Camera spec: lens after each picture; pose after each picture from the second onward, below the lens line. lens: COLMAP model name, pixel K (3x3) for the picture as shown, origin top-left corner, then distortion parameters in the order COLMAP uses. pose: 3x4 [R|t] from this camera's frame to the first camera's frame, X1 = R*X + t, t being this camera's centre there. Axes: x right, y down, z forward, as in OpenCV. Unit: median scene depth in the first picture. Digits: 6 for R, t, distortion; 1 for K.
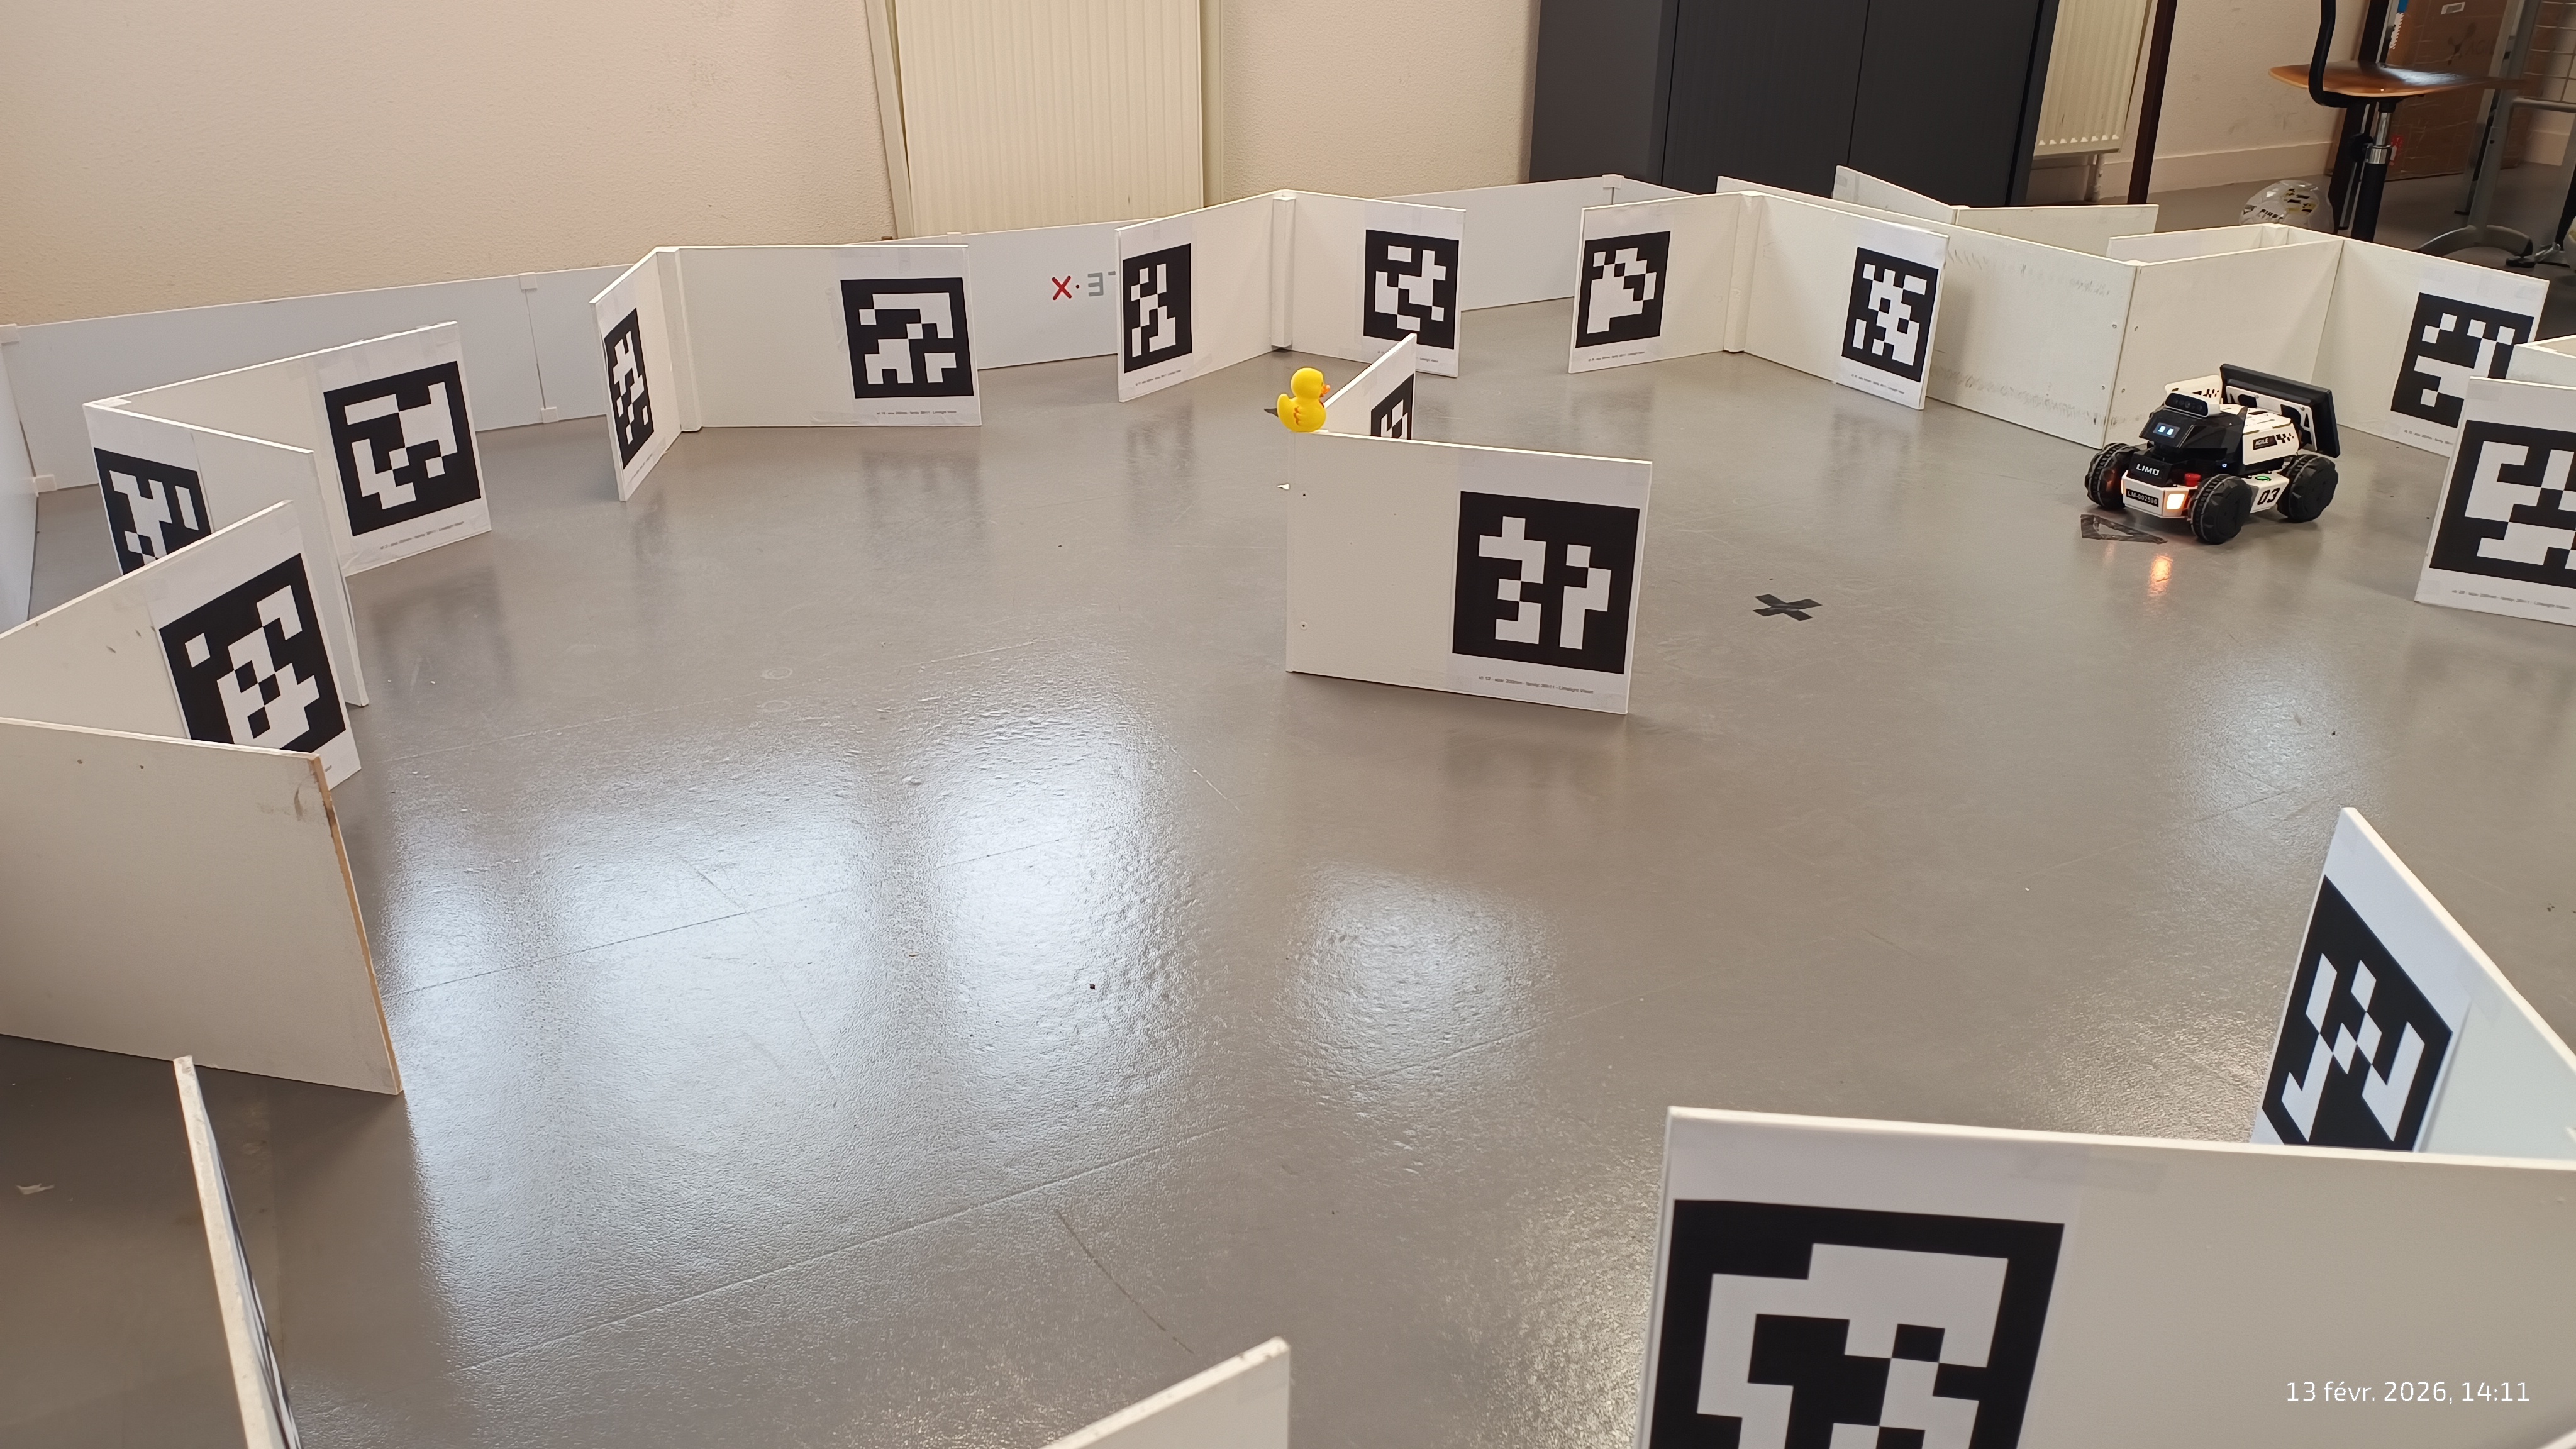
lens RADIAL K [[1869.3, 0, 1282.4], [0, 1869.3, 733.4], [0, 0, 1]] dist [0.068241, -0.130609]
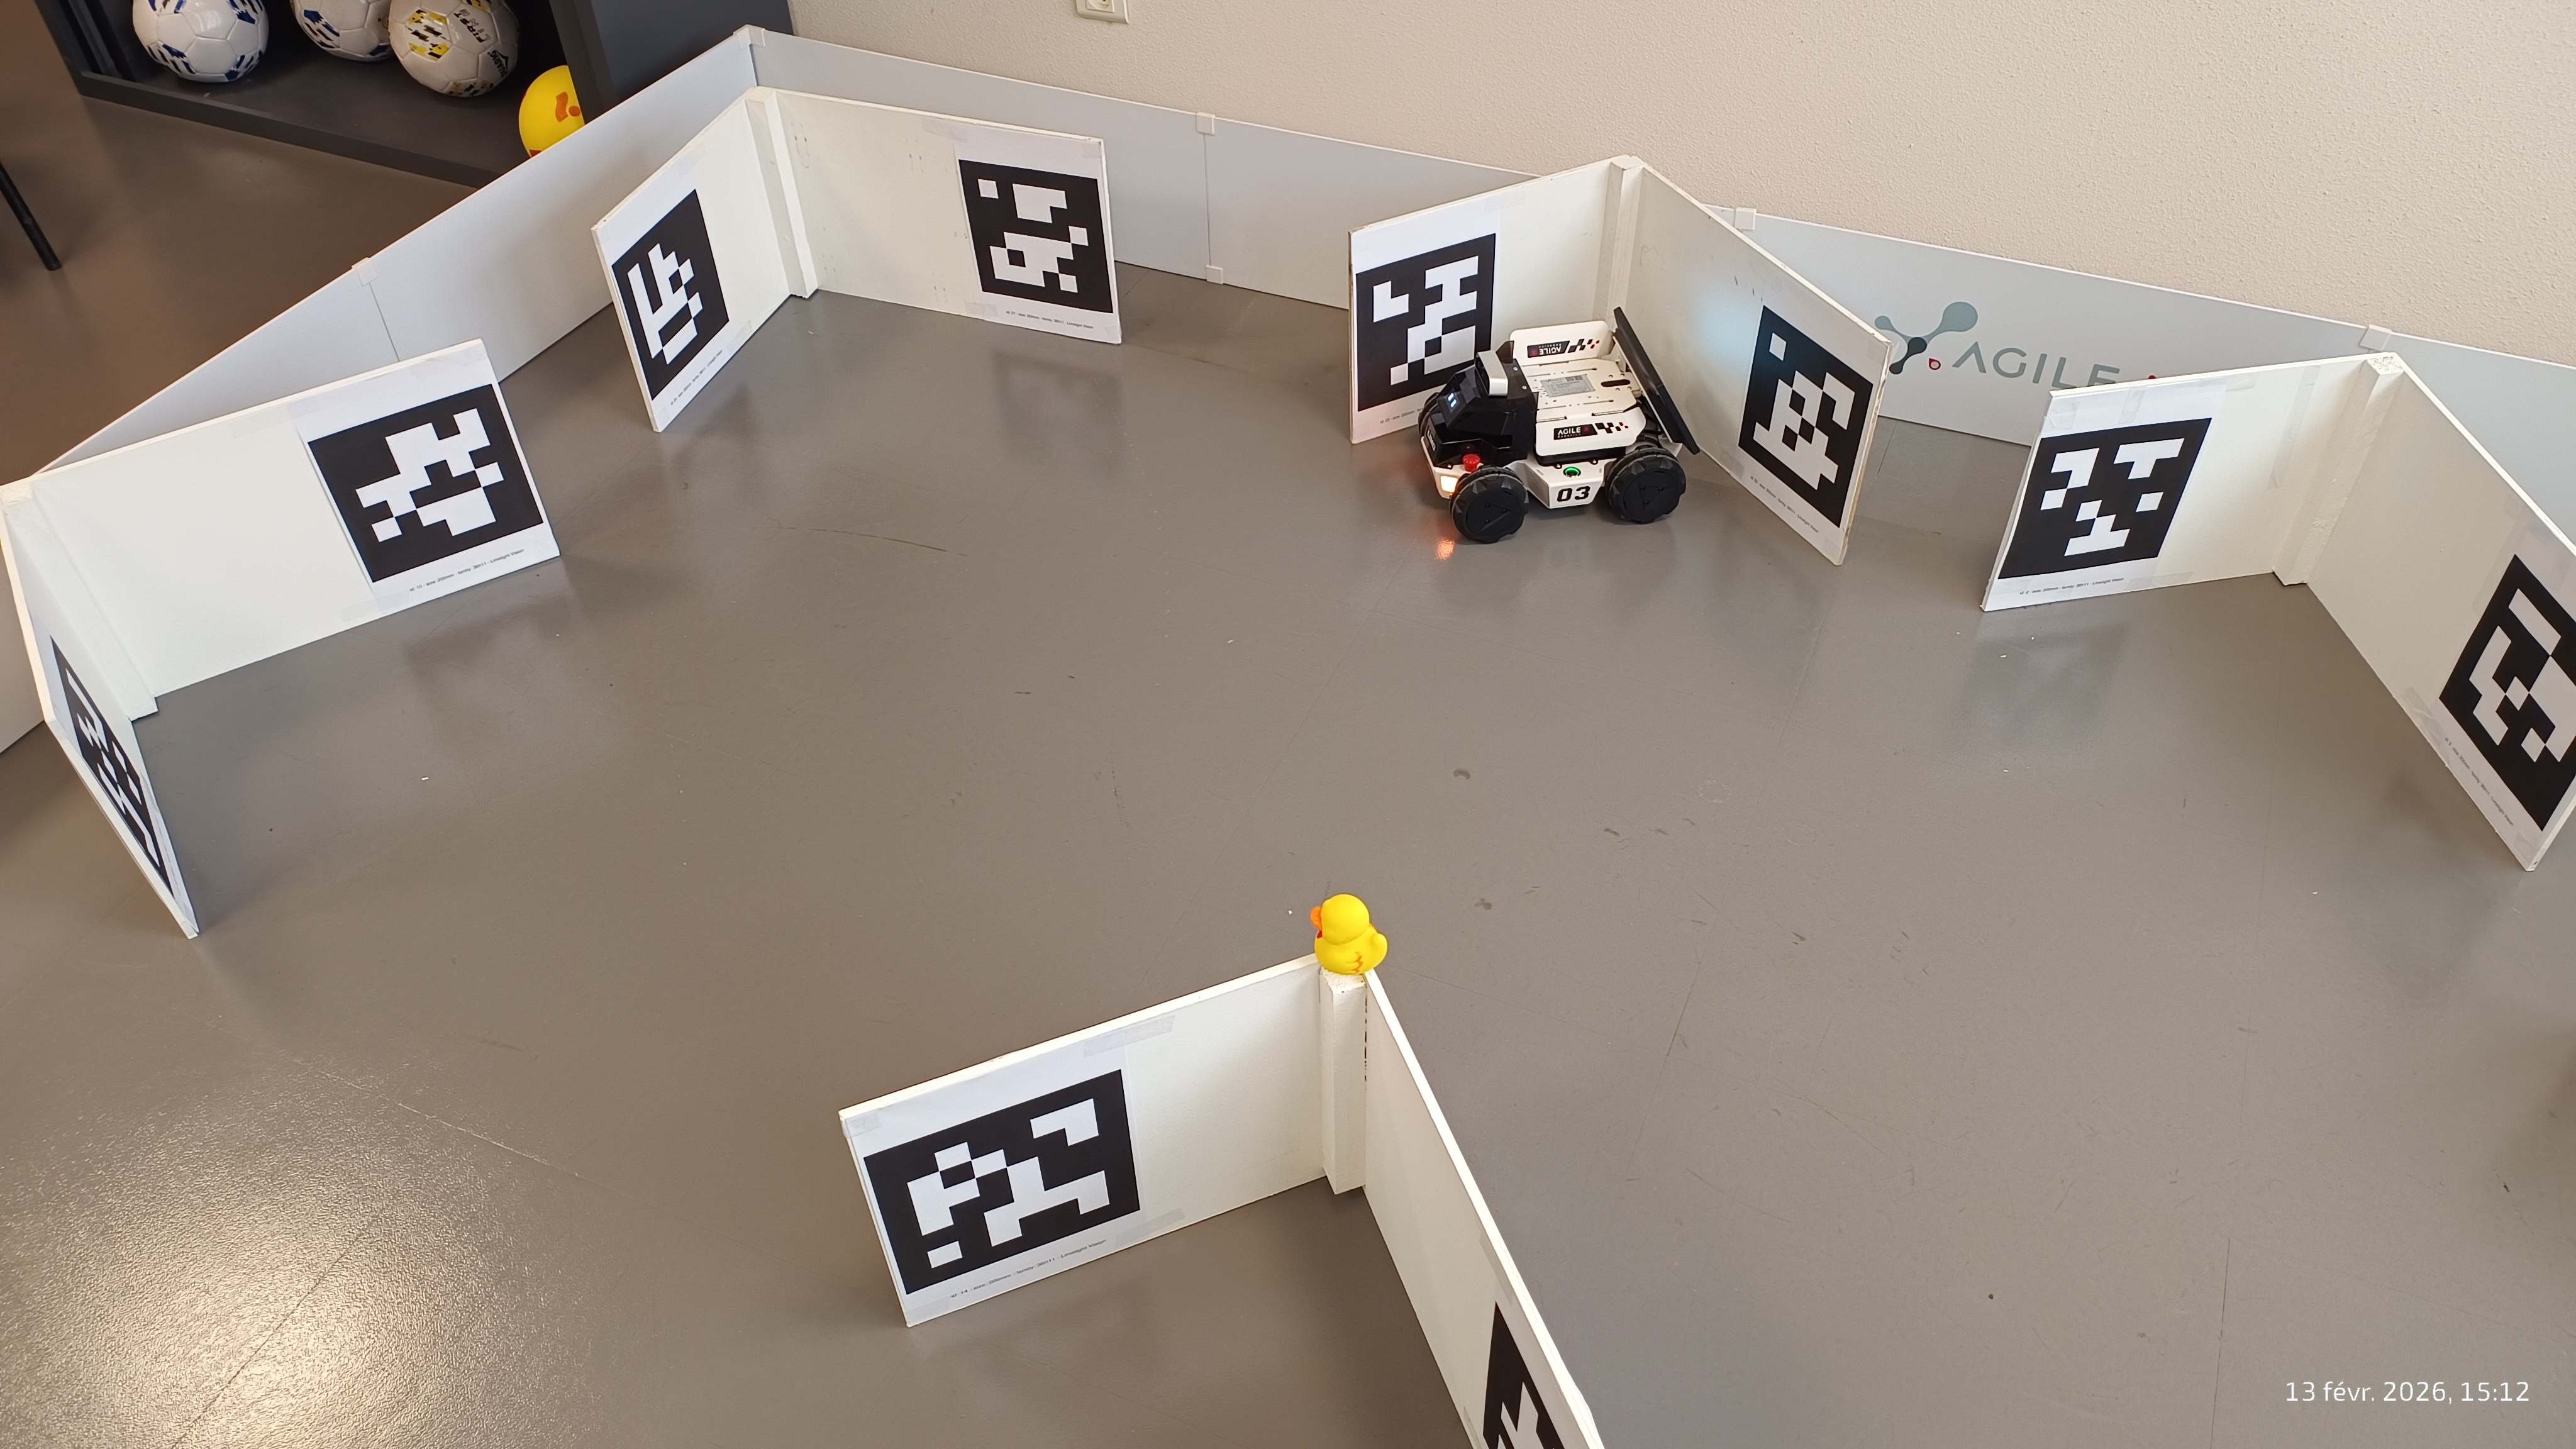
lens RADIAL K [[1869.3, 0, 1338.1], [0, 1869.3, 764.4], [0, 0, 1]] dist [0.068241, -0.130609]
pose [[-0.771472, 0.446303, -0.453481, 0.196547], [-0.271964, 0.413029, 0.869162, -0.527571], [0.575210, 0.793864, -0.197262, 0.723936]]
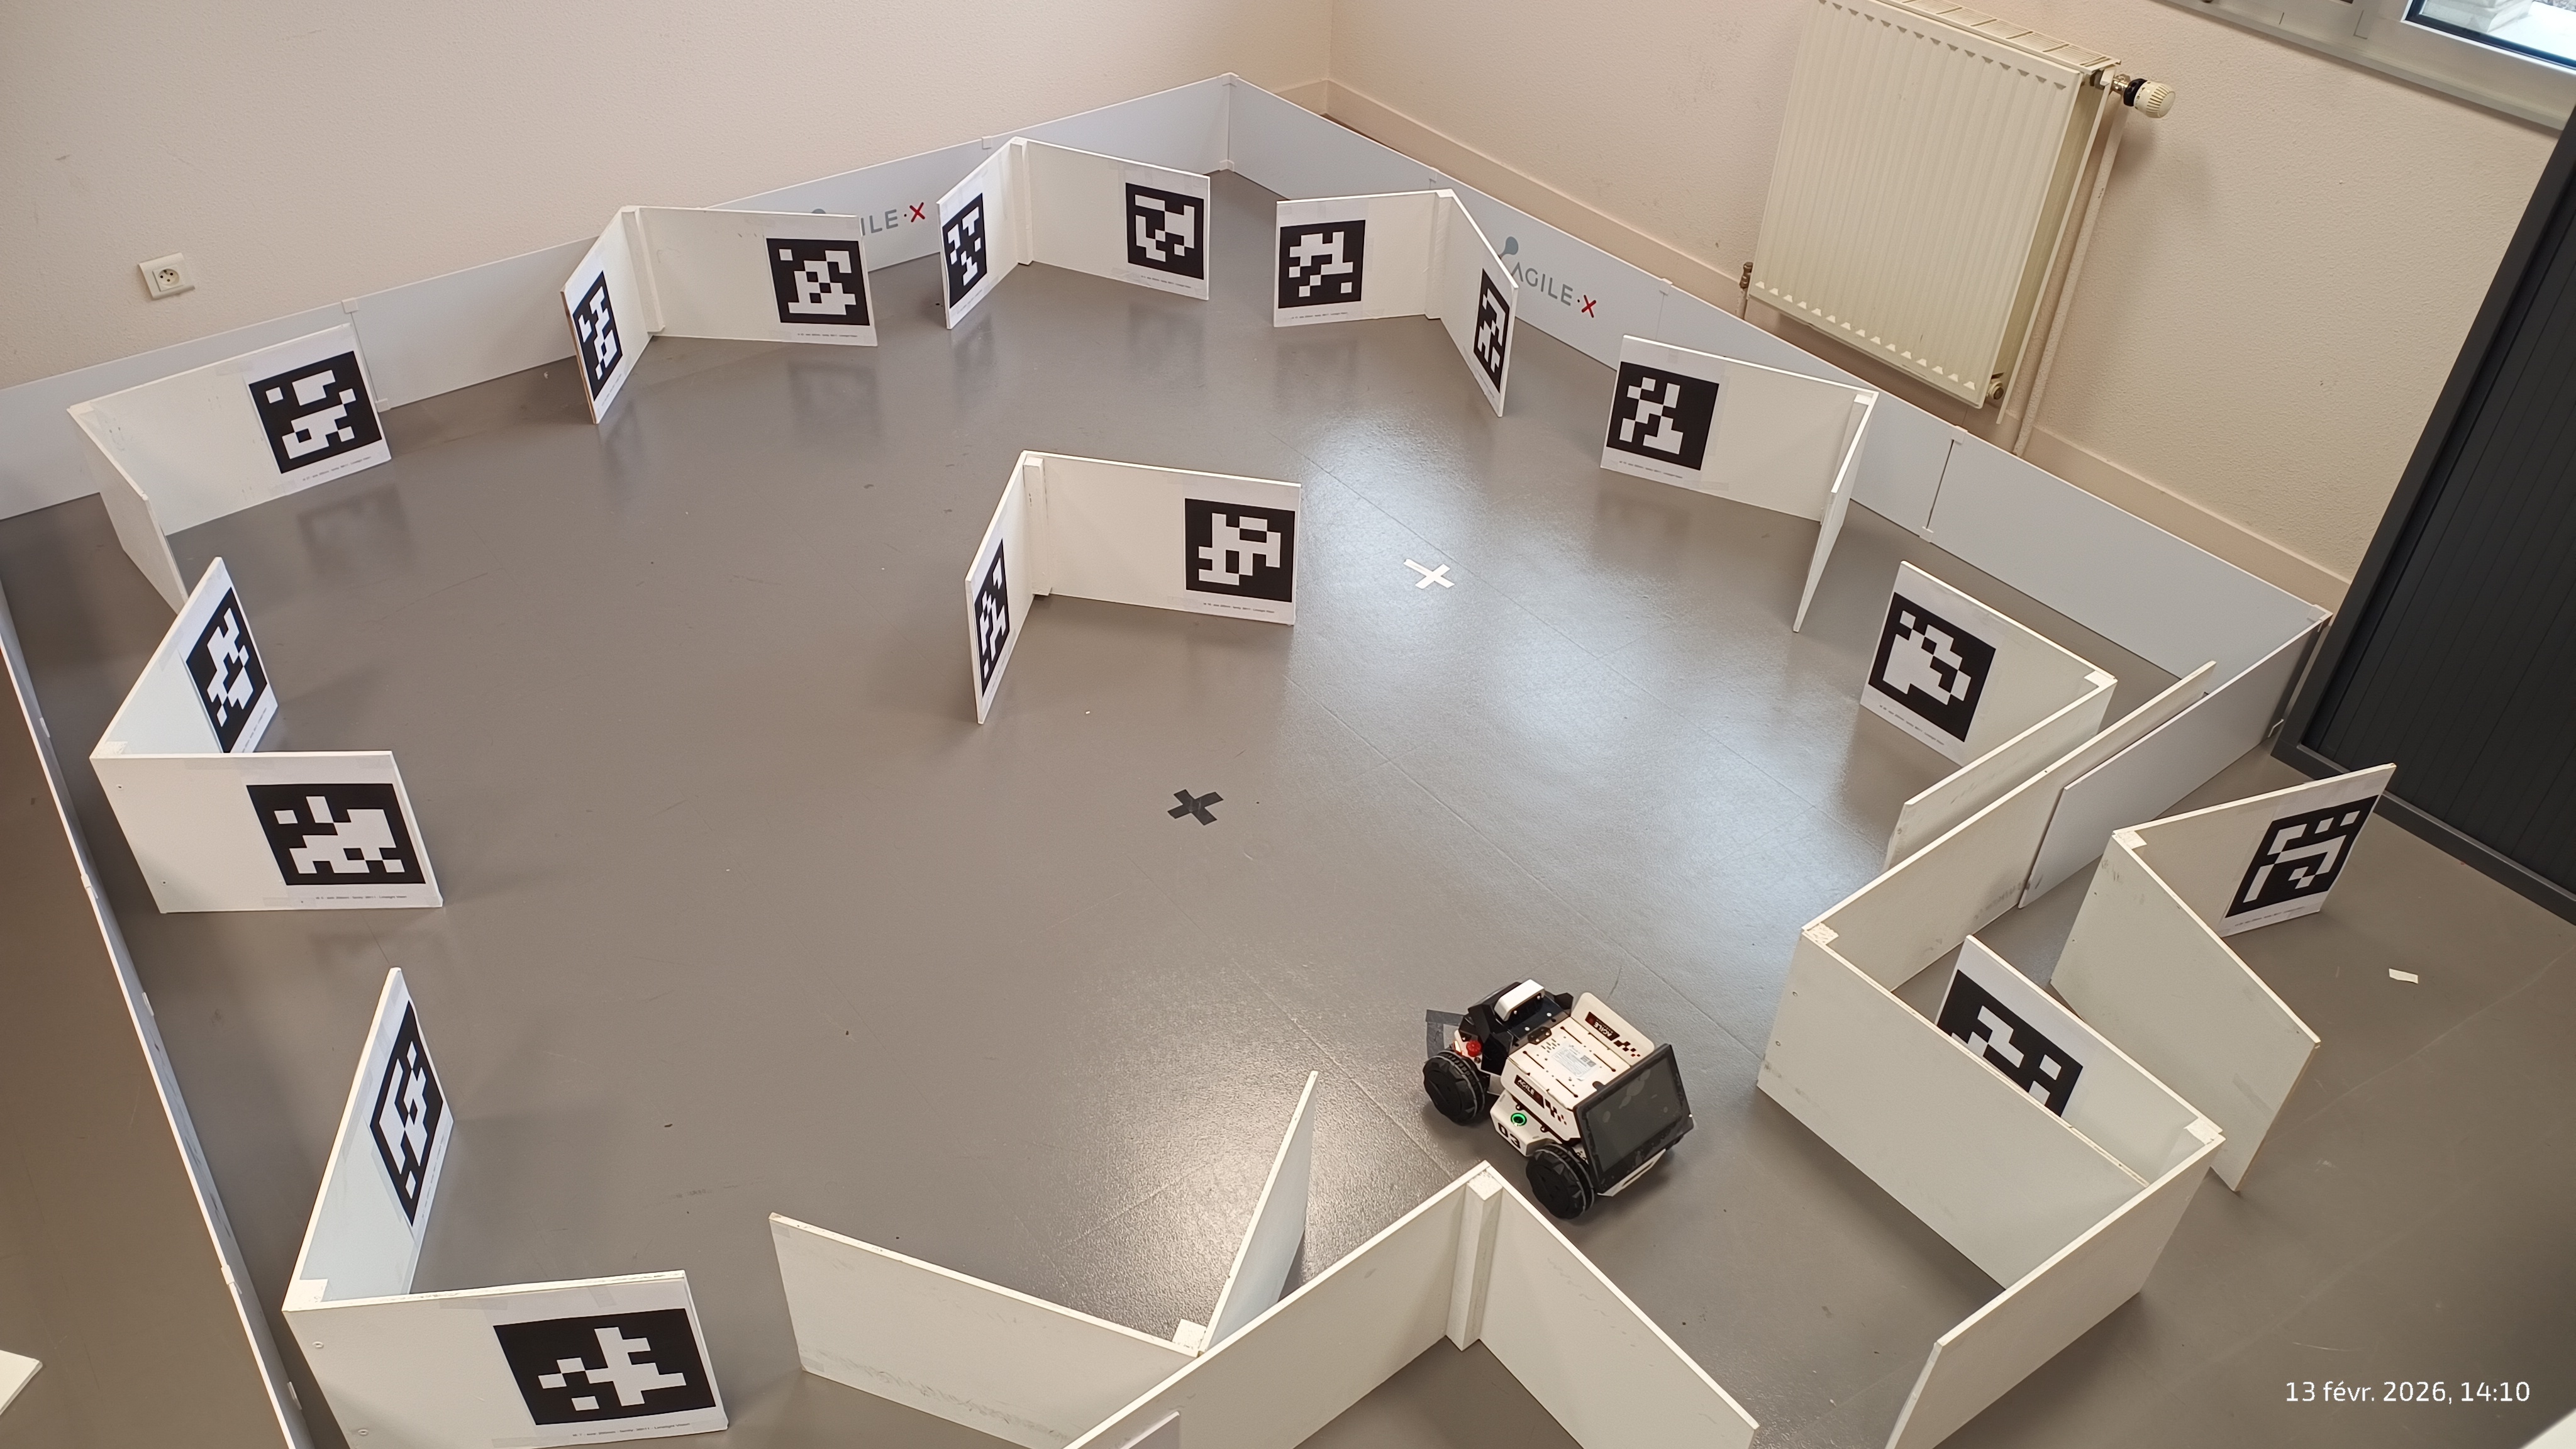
lens RADIAL K [[1869.3, 0, 1266.5], [0, 1869.3, 749.9], [0, 0, 1]] dist [0.068241, -0.130609]
pose [[0.168124, 0.631015, -0.757334, 0.922861], [-0.447674, 0.733350, 0.511650, -0.581717], [0.878250, 0.253019, 0.405782, 0.407625]]
